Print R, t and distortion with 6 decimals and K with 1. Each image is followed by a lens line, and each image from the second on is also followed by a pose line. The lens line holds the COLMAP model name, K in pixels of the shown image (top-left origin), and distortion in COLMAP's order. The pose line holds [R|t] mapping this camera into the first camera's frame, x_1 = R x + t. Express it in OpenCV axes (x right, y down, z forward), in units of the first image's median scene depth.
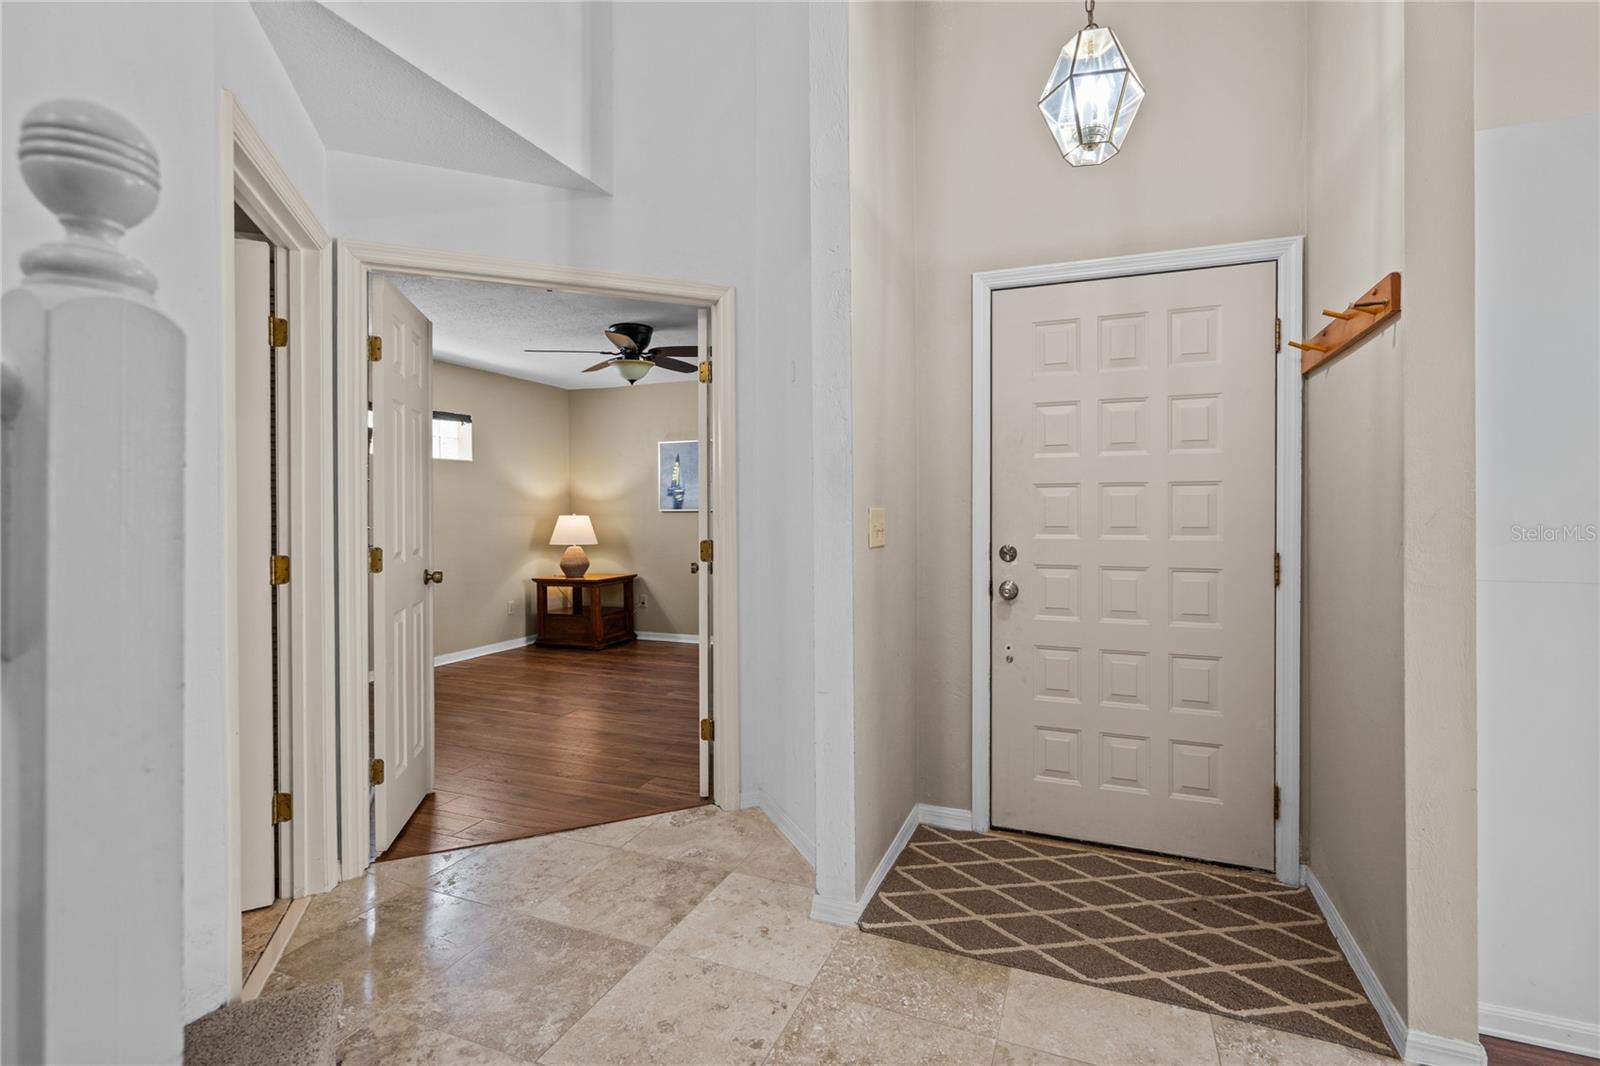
lens RADIAL K [[730.0, 0, 799.9], [0, 730.0, 510.8], [0, 0, 1]] dist [0.000255, 0.000181]
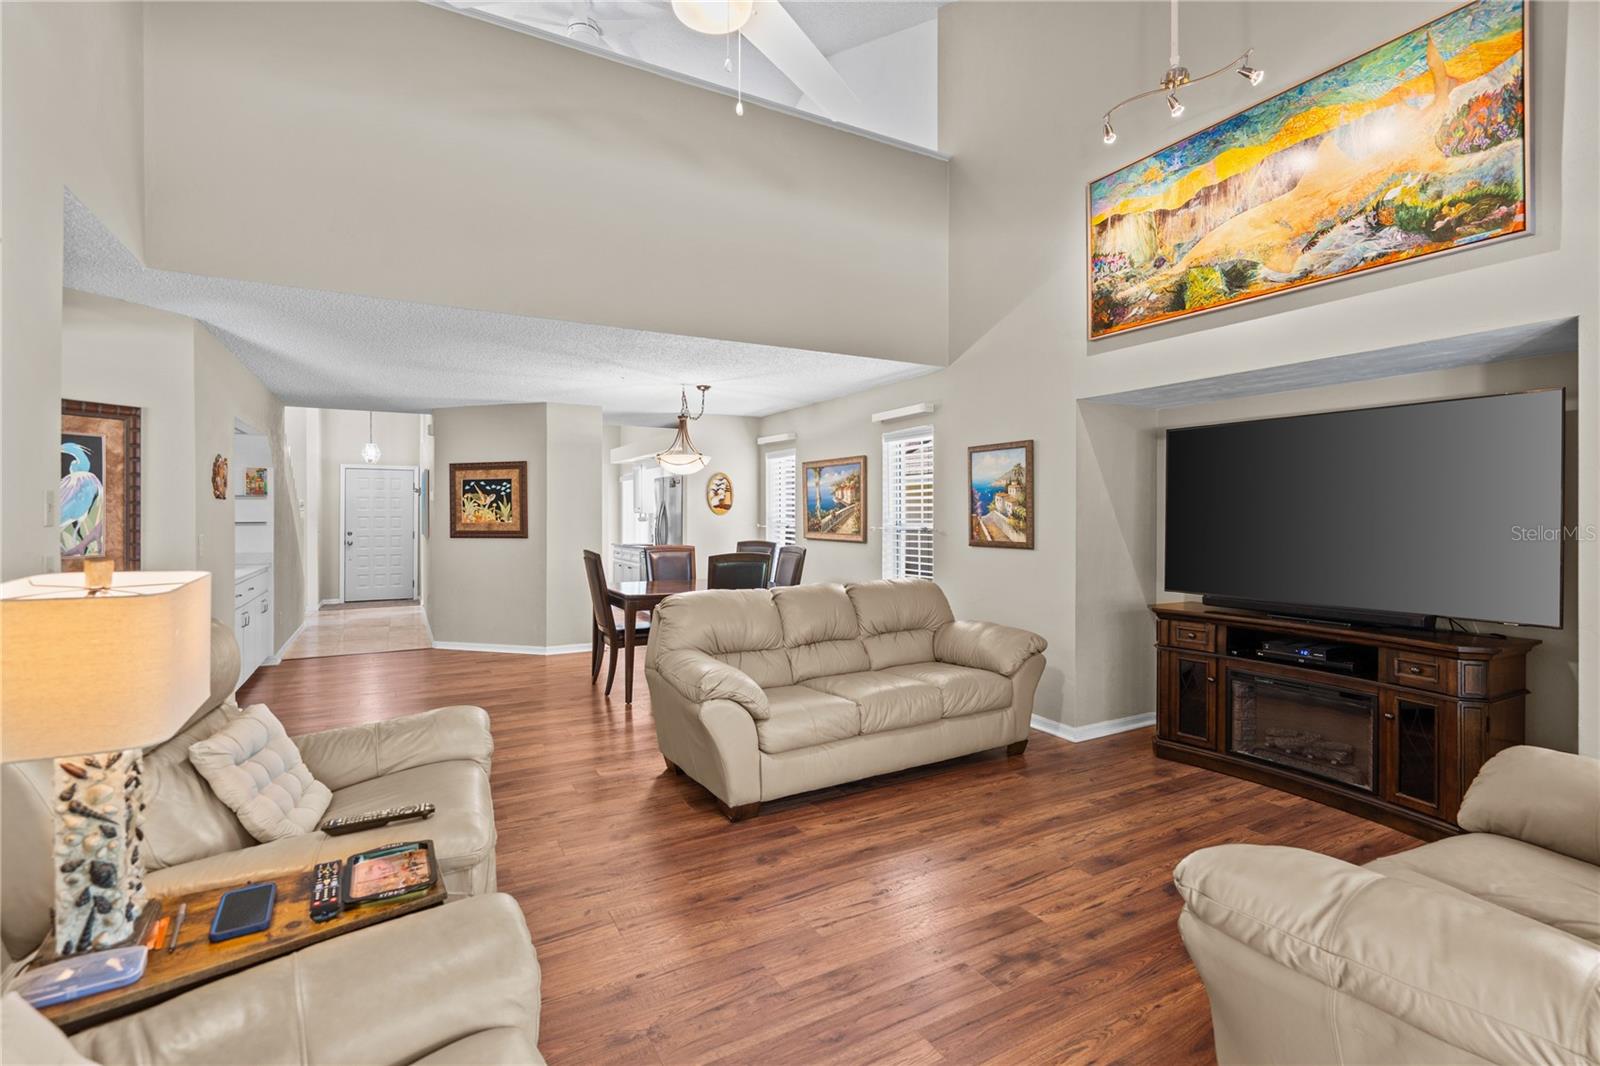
lens RADIAL K [[730.0, 0, 799.9], [0, 730.0, 510.8], [0, 0, 1]] dist [0.000255, 0.000181]
pose [[0.626156, 0.004142, 0.779687, -1.065973], [0.004683, 0.999948, -0.009073, -0.016360], [-0.779684, 0.009332, 0.626104, -2.837148]]
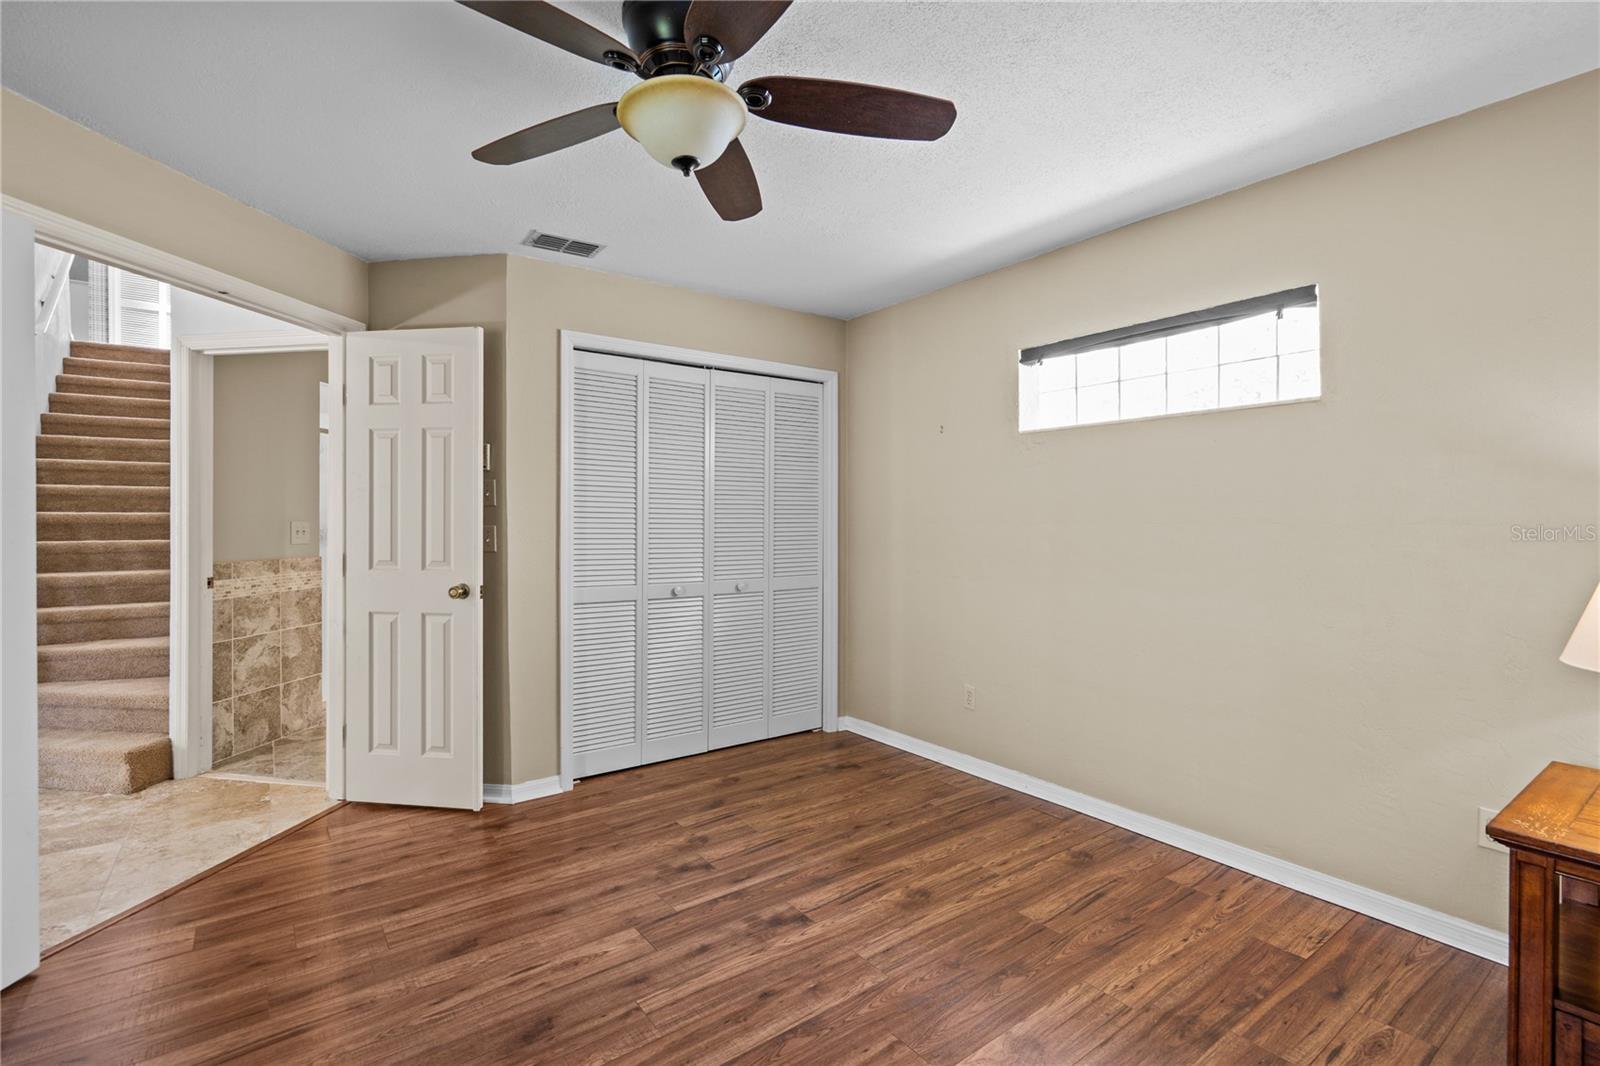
lens RADIAL K [[738.9, 0, 799.6], [0, 738.9, 517.3], [0, 0, 1]] dist [-0.003180, -0.000456]
pose [[-0.517494, 0.000608, -0.855687, 0.035451], [-0.003620, 0.999989, 0.002900, -0.003190], [0.855679, 0.004598, -0.517486, 0.884101]]
